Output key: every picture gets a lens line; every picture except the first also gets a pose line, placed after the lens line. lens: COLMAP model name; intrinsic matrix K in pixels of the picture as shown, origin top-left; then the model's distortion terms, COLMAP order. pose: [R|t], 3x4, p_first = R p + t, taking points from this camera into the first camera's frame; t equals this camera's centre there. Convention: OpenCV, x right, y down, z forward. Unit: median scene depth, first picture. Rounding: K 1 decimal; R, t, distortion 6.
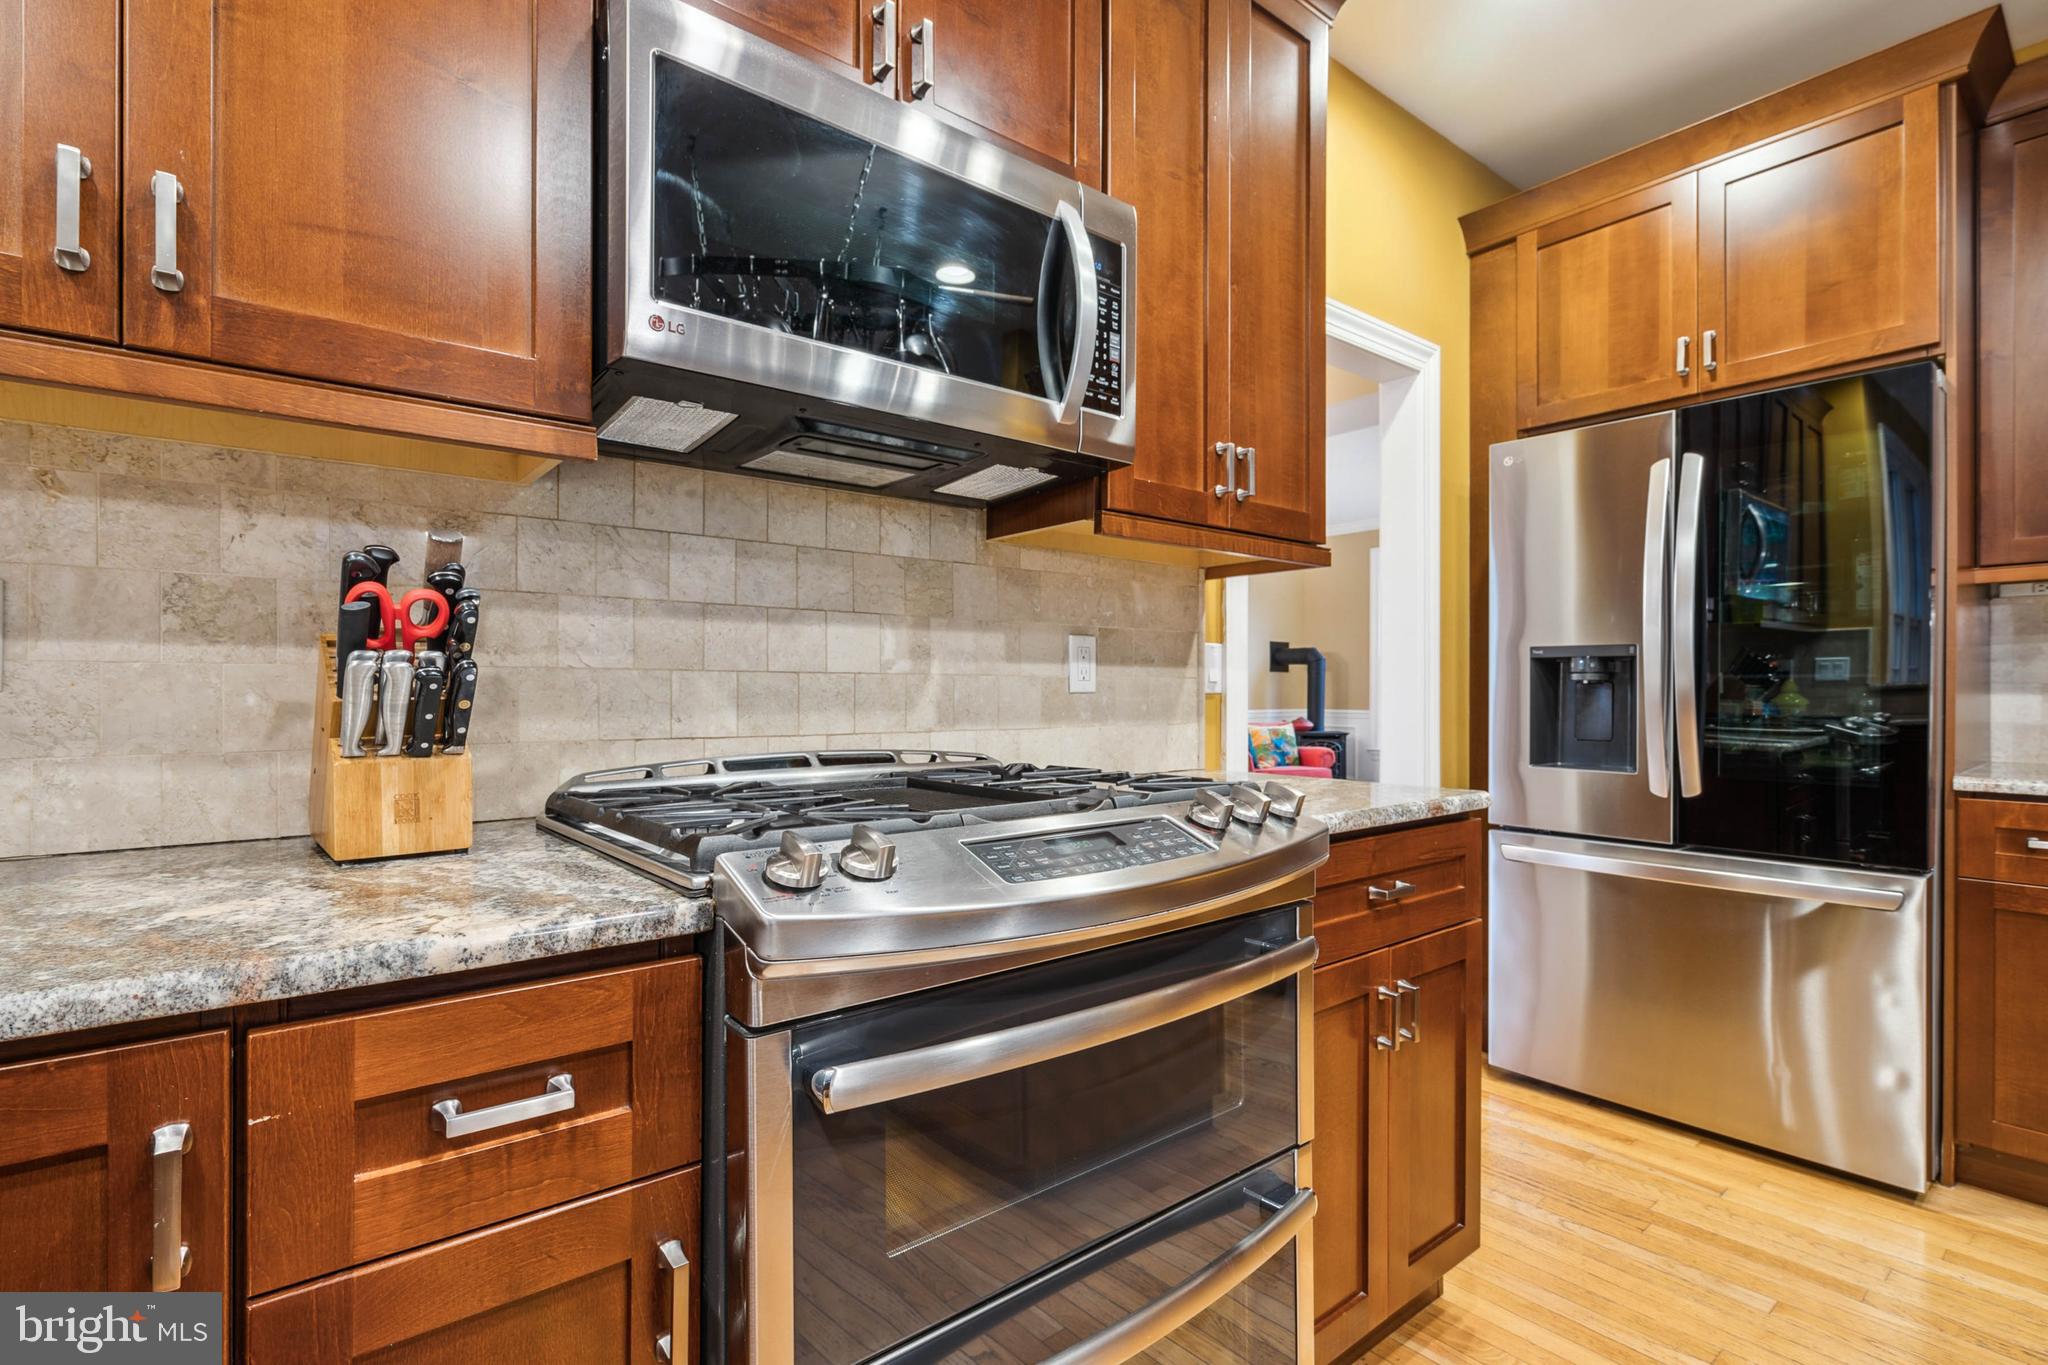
lens RADIAL K [[962.4, 0, 1022.0], [0, 962.4, 689.5], [0, 0, 1]] dist [-0.000933, -0.000394]
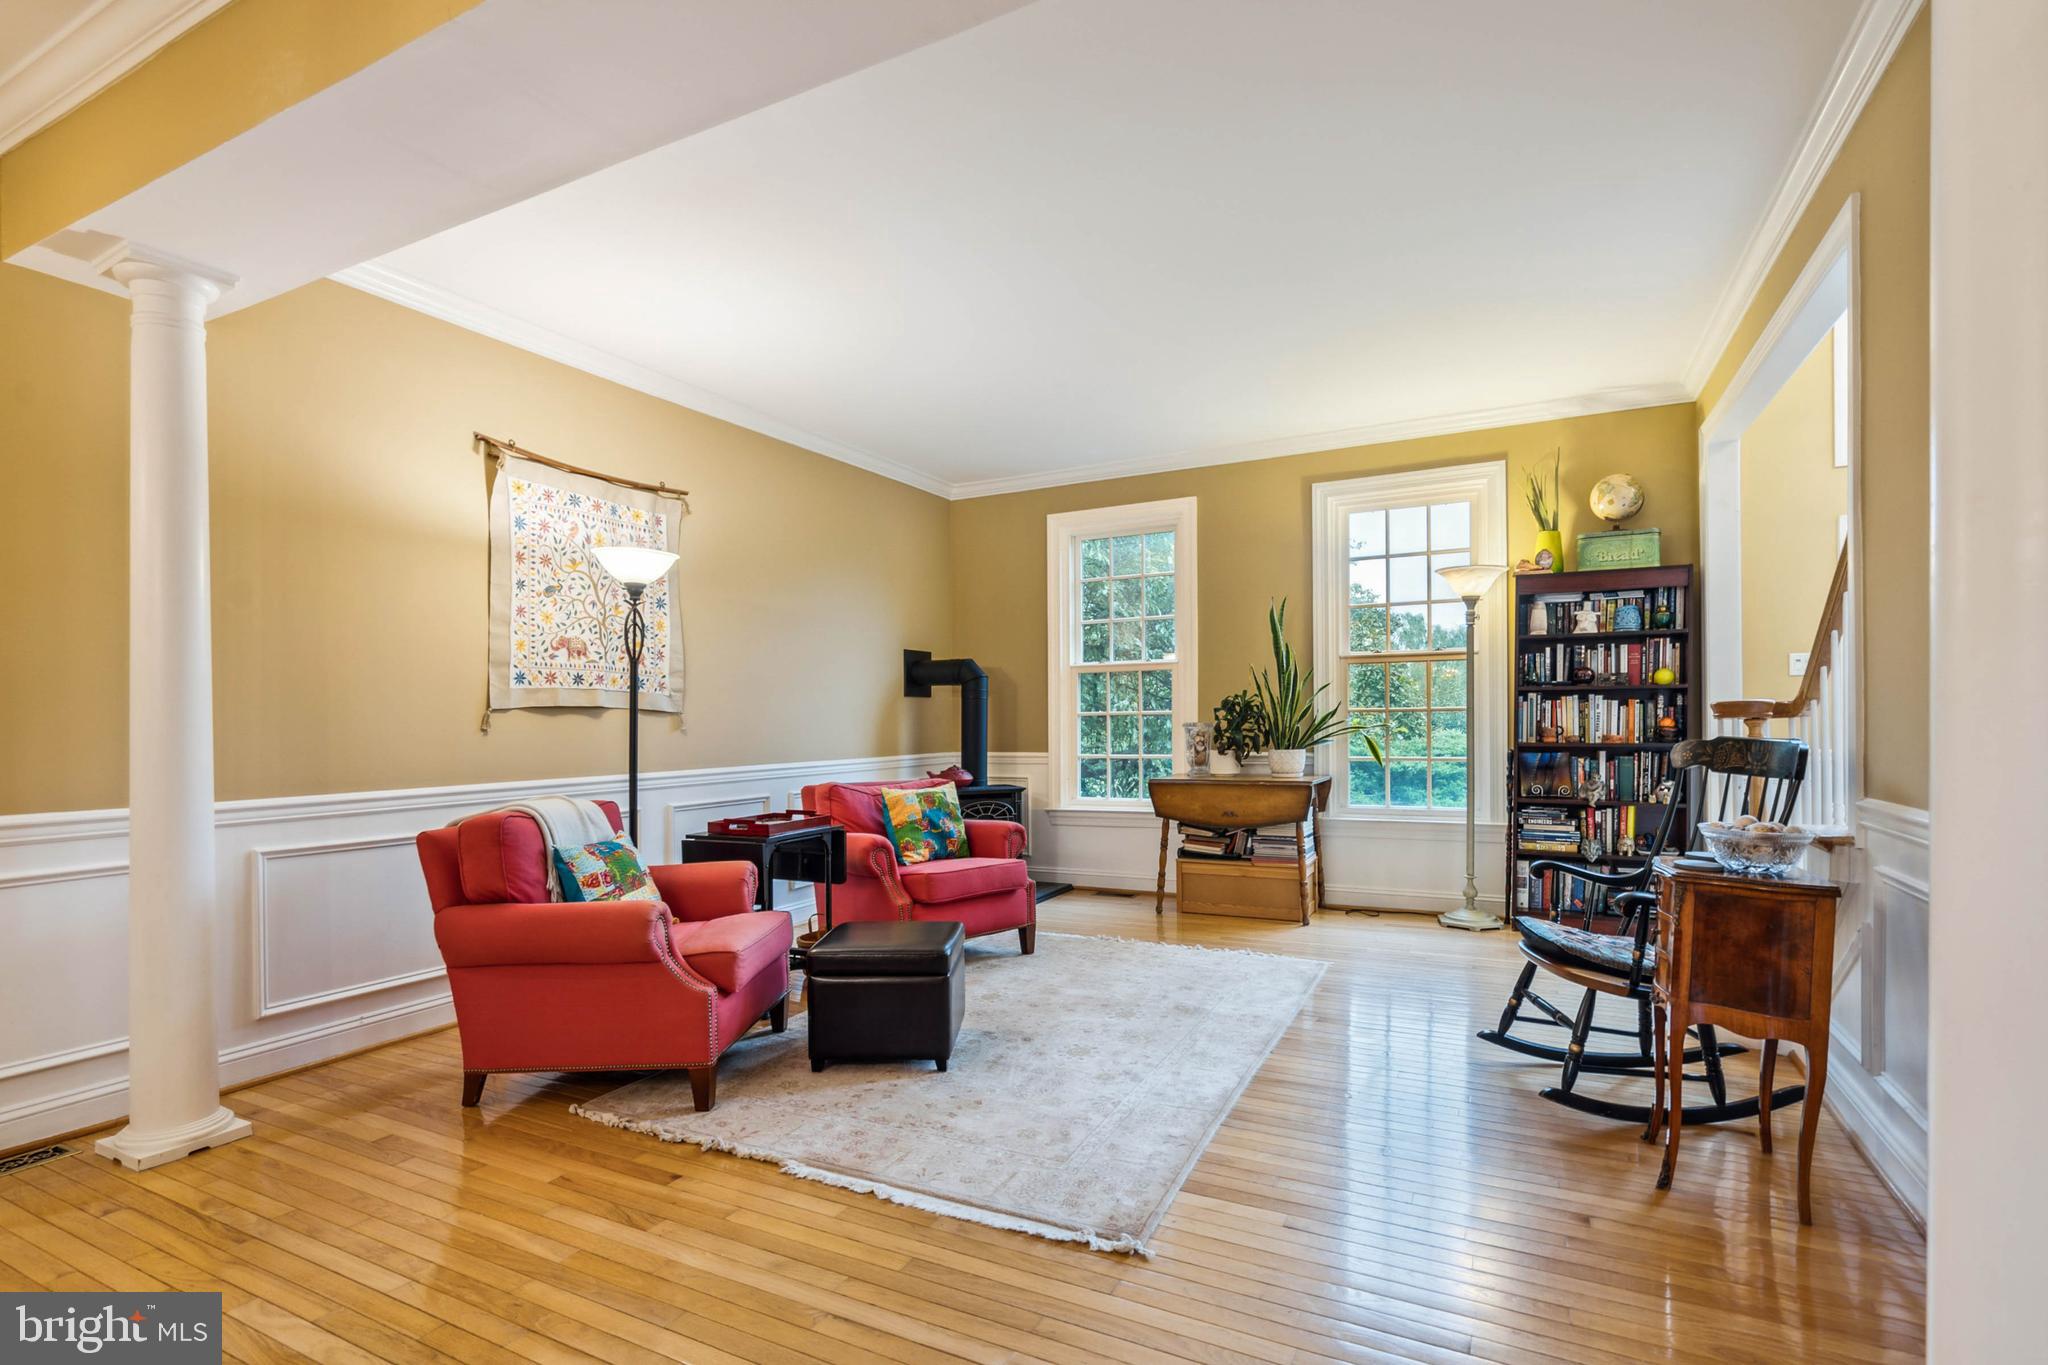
lens RADIAL K [[962.4, 0, 1024.9], [0, 962.4, 725.4], [0, 0, 1]] dist [-0.000933, -0.000394]
pose [[0.913842, -0.010743, 0.405928, 0.398087], [0.009123, 0.999941, 0.005926, -0.010830], [-0.405968, -0.001712, 0.913886, 2.173445]]
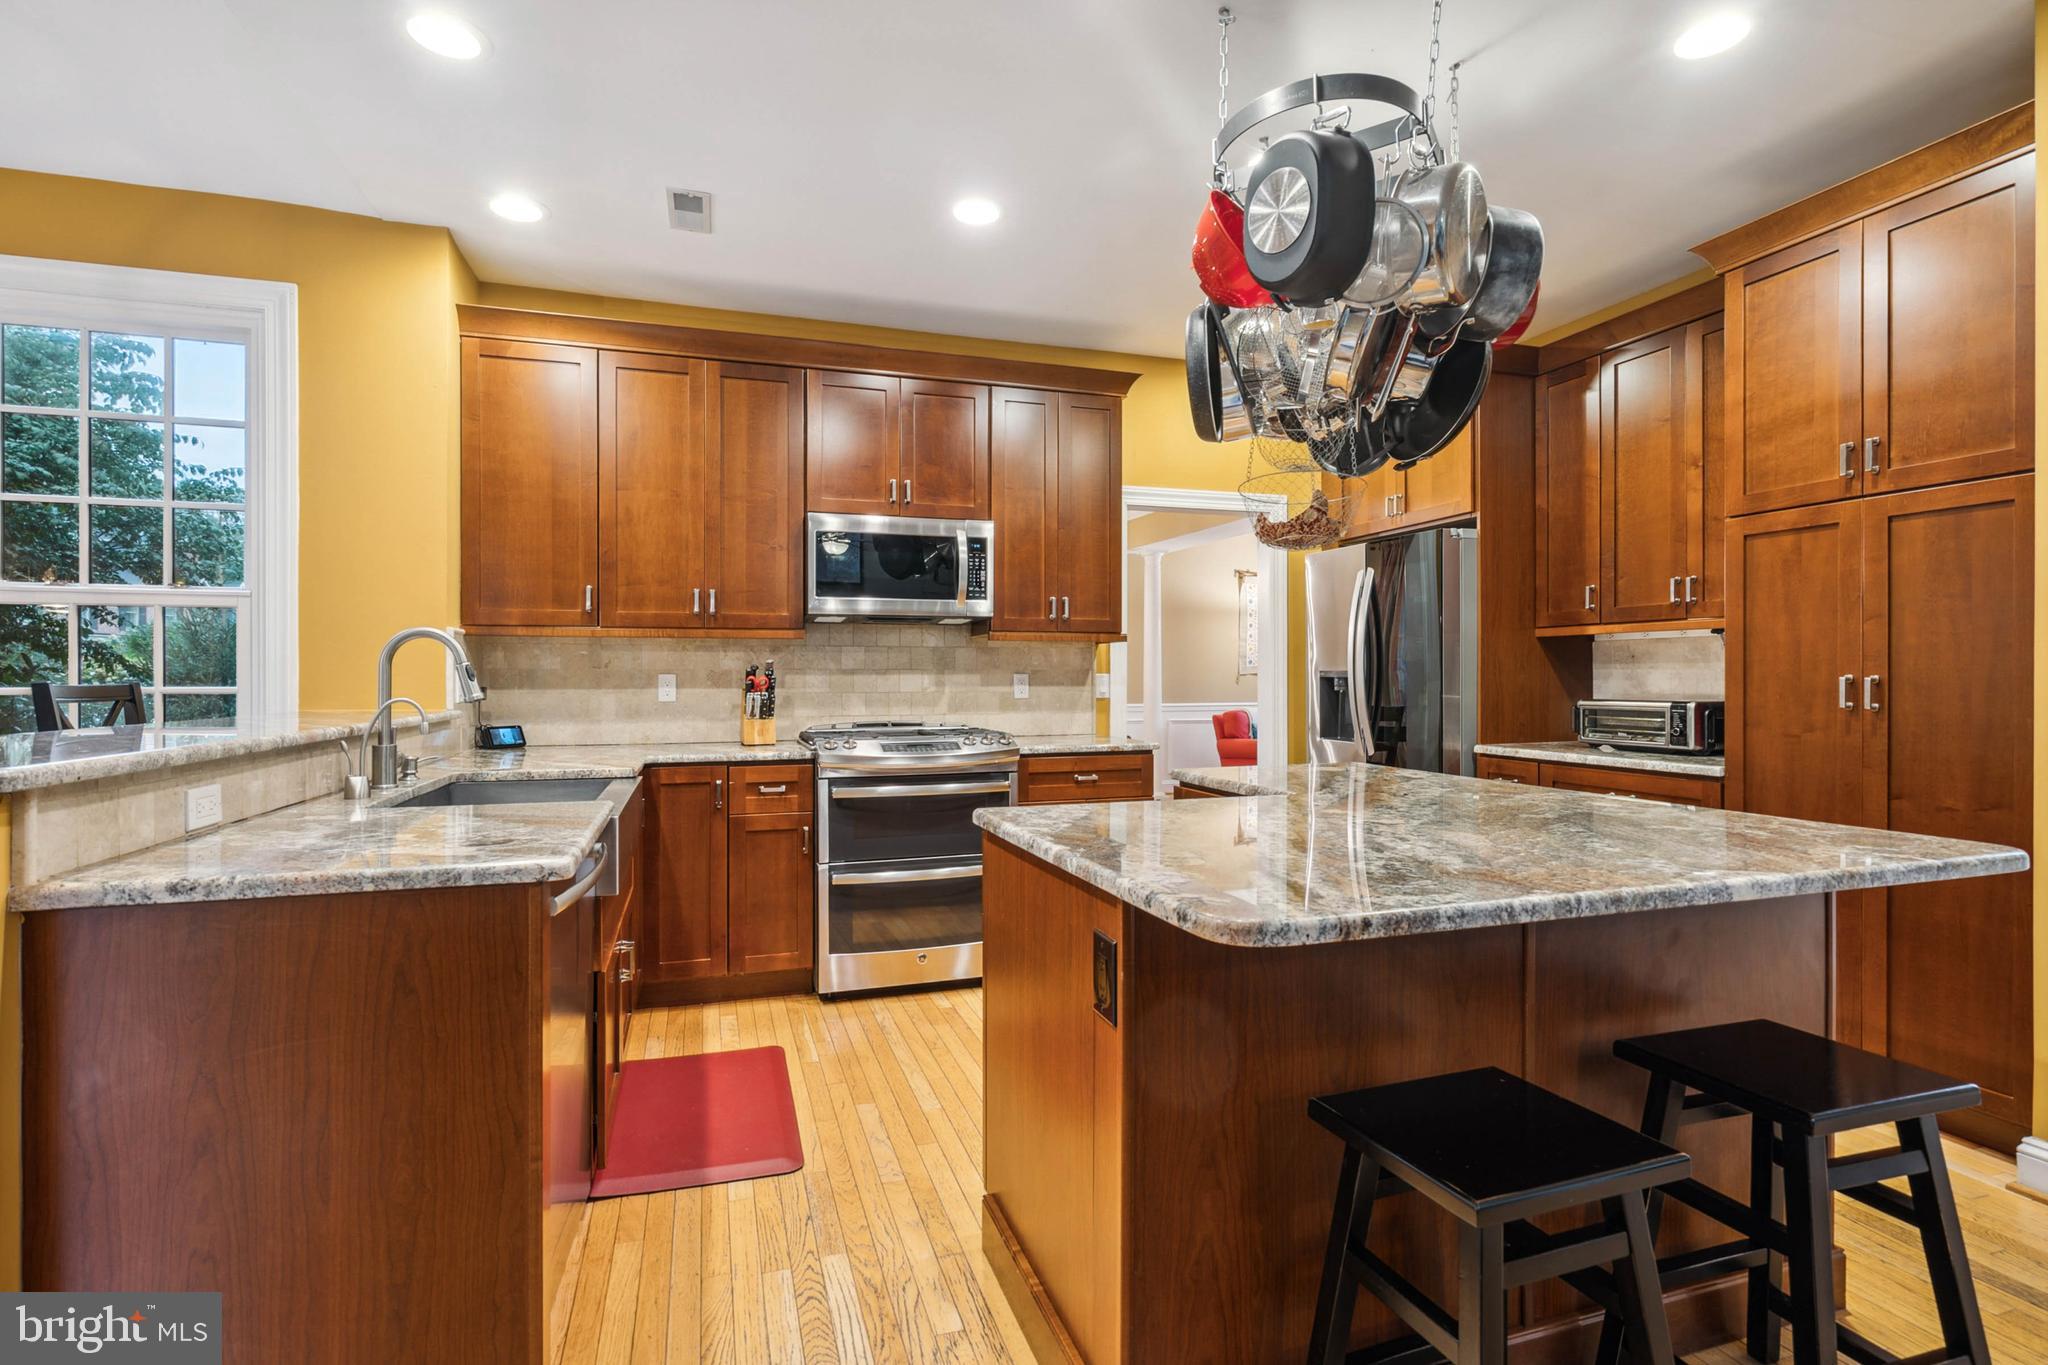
lens RADIAL K [[962.4, 0, 1018.8], [0, 962.4, 677.0], [0, 0, 1]] dist [-0.000933, -0.000394]
pose [[0.935227, -0.000089, -0.354047, 1.008363], [0.002196, 0.999982, 0.005550, -0.070374], [0.354041, -0.005968, 0.935211, -1.333440]]
